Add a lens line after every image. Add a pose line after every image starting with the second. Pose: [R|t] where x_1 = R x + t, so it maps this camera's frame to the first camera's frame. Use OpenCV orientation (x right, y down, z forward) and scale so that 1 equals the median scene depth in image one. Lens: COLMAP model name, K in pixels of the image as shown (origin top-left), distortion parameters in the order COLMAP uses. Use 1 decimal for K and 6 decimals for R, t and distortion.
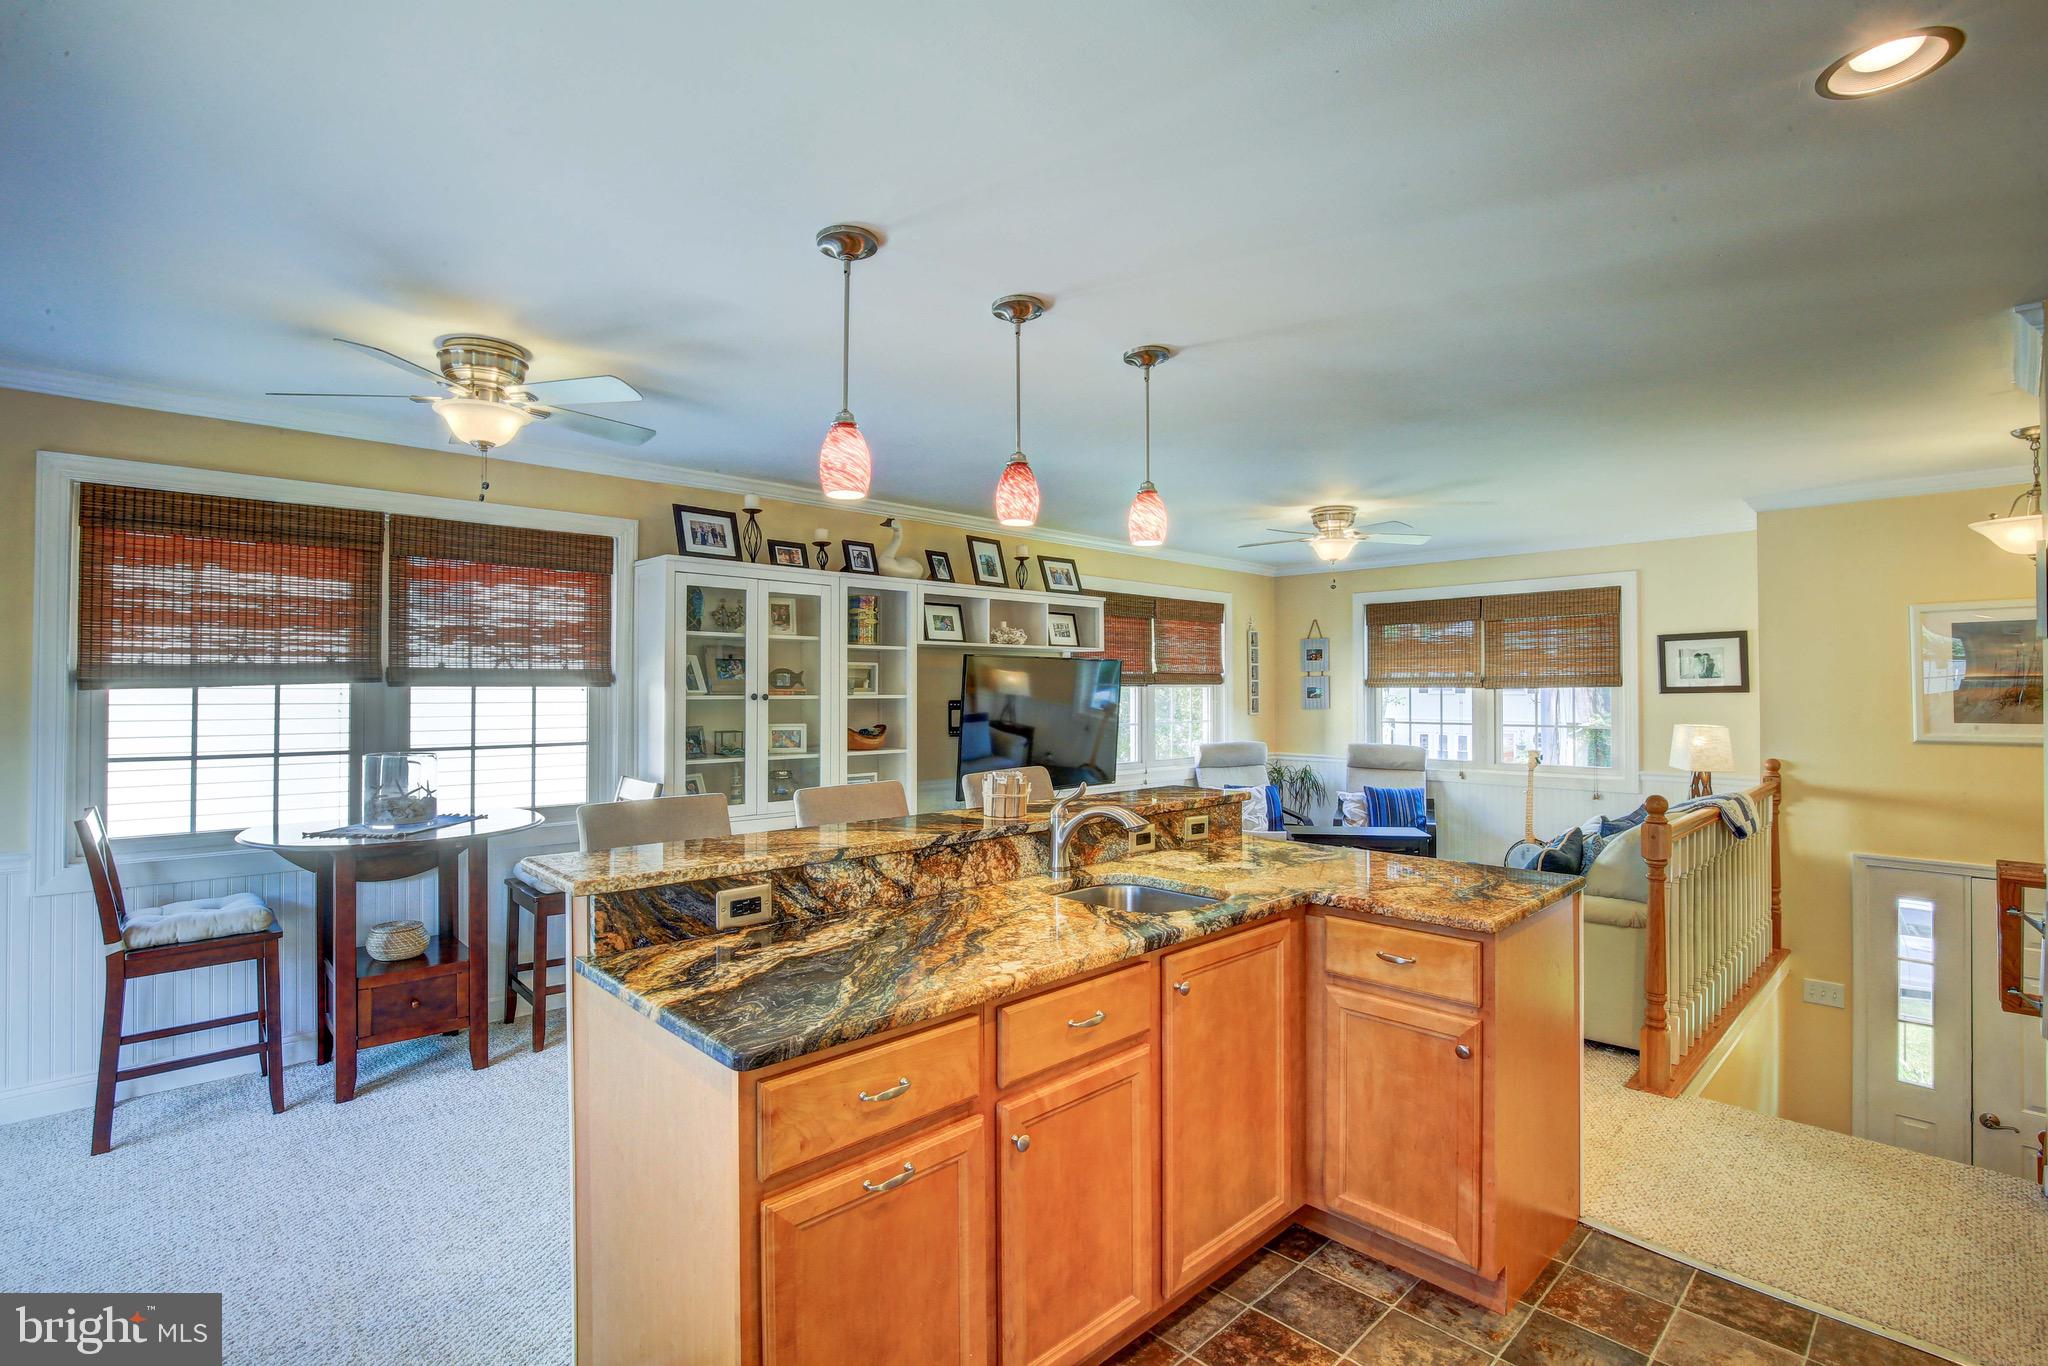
lens RADIAL K [[941.4, 0, 1014.6], [0, 941.4, 677.5], [0, 0, 1]] dist [-0.042544, 0.011189]
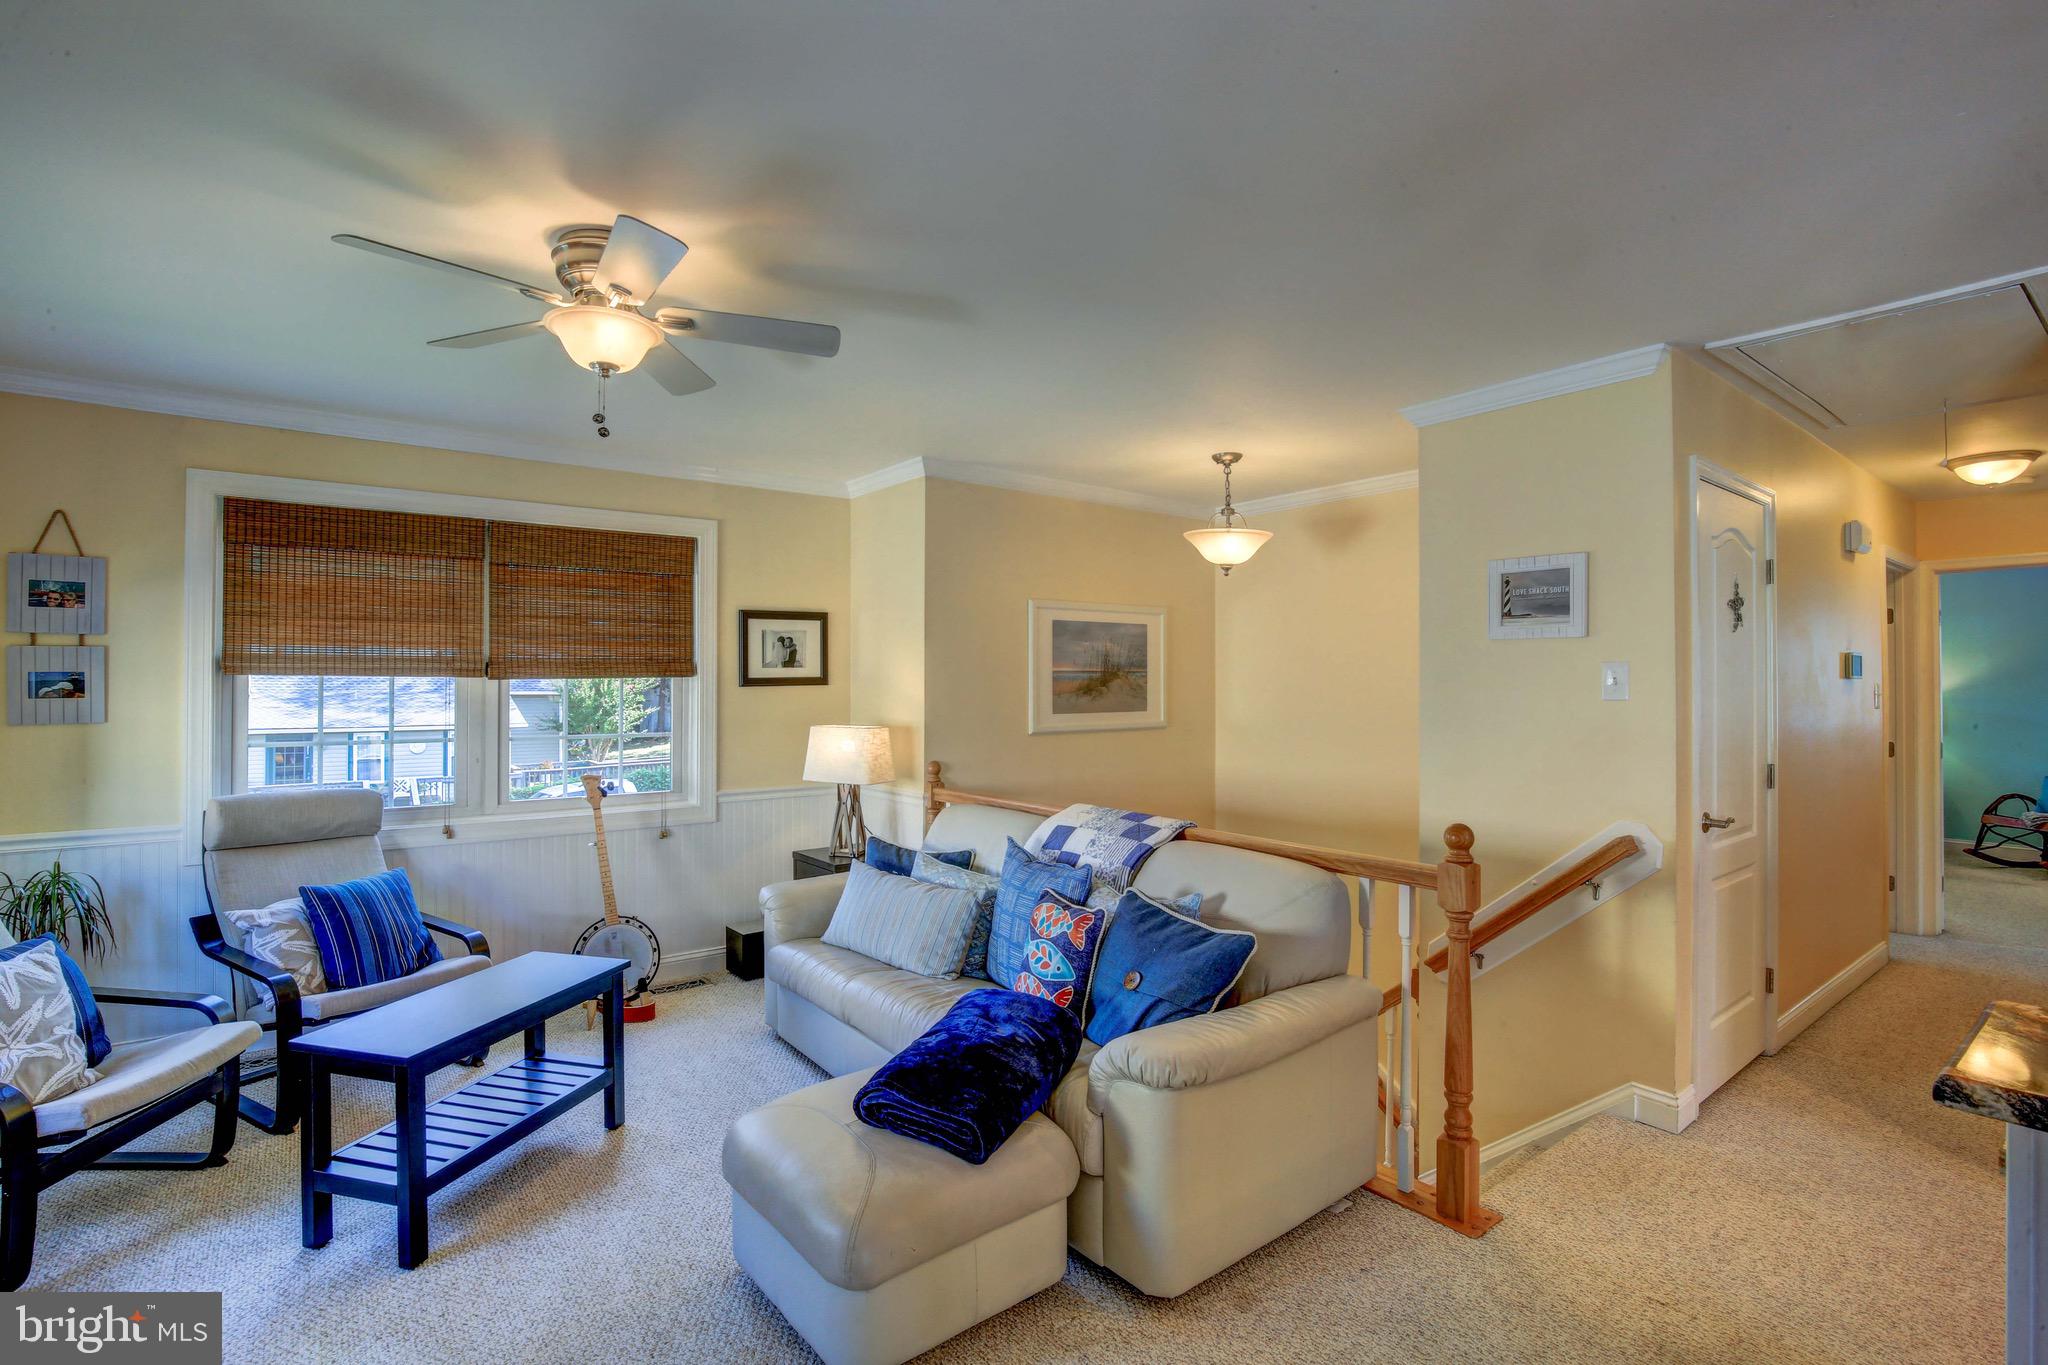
lens RADIAL K [[941.4, 0, 1014.6], [0, 941.4, 677.0], [0, 0, 1]] dist [-0.042544, 0.011189]
pose [[0.122185, -0.000678, 0.992507, -0.034982], [-0.024383, 0.999696, 0.003685, 0.001015], [-0.992208, -0.024651, 0.122132, 0.588263]]
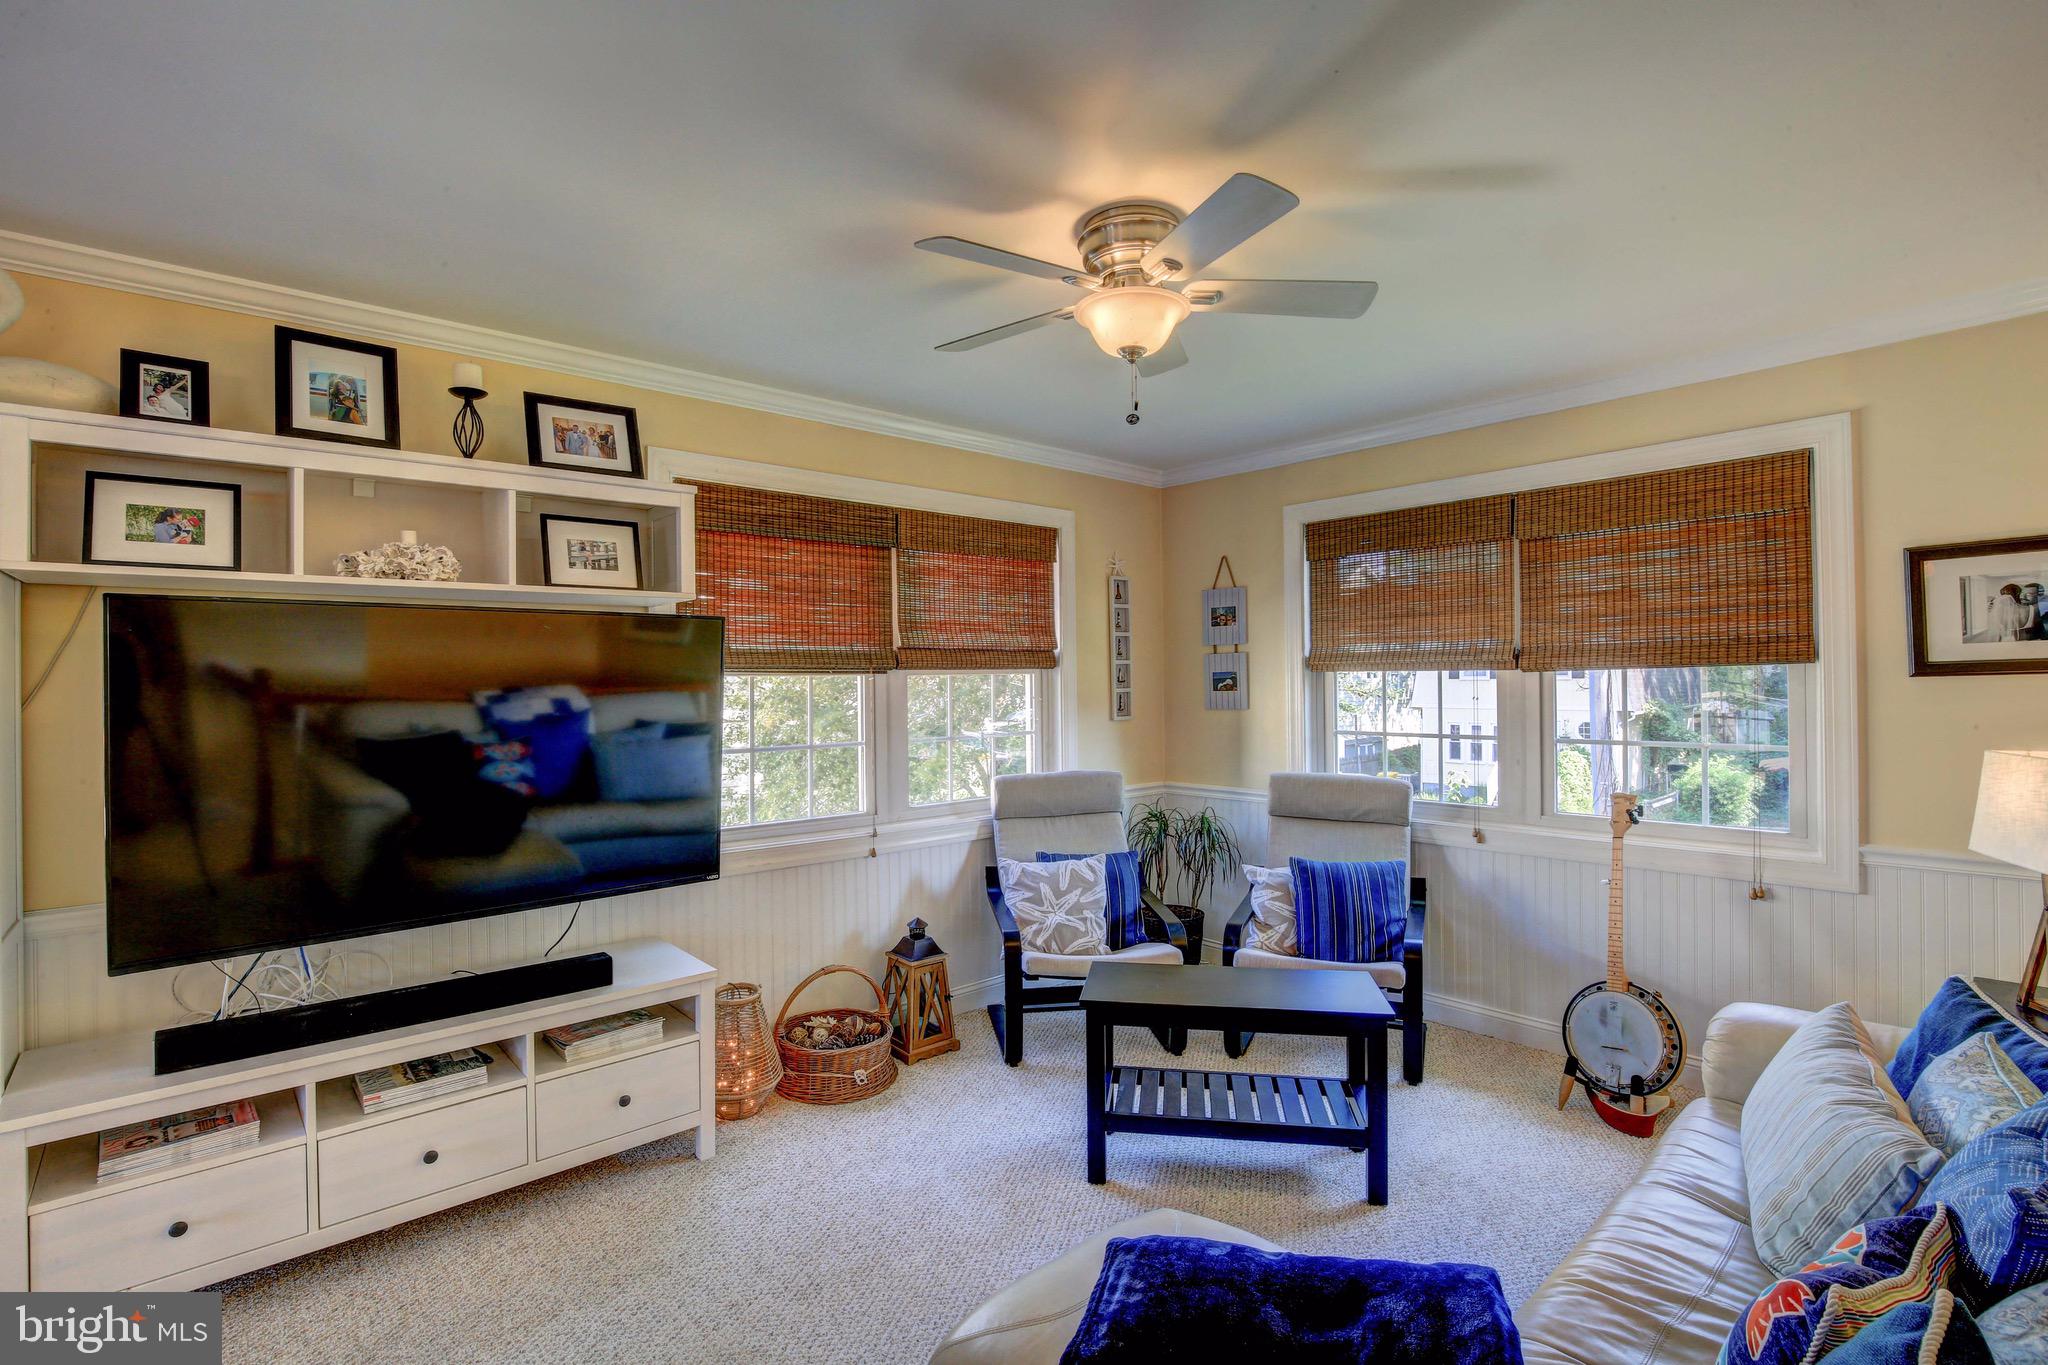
lens RADIAL K [[941.4, 0, 1014.6], [0, 941.4, 677.0], [0, 0, 1]] dist [-0.042544, 0.011189]
pose [[0.999451, -0.011451, -0.031096, 0.233375], [0.011768, 0.999881, 0.010017, 0.006941], [0.030978, -0.010377, 0.999466, 0.463159]]
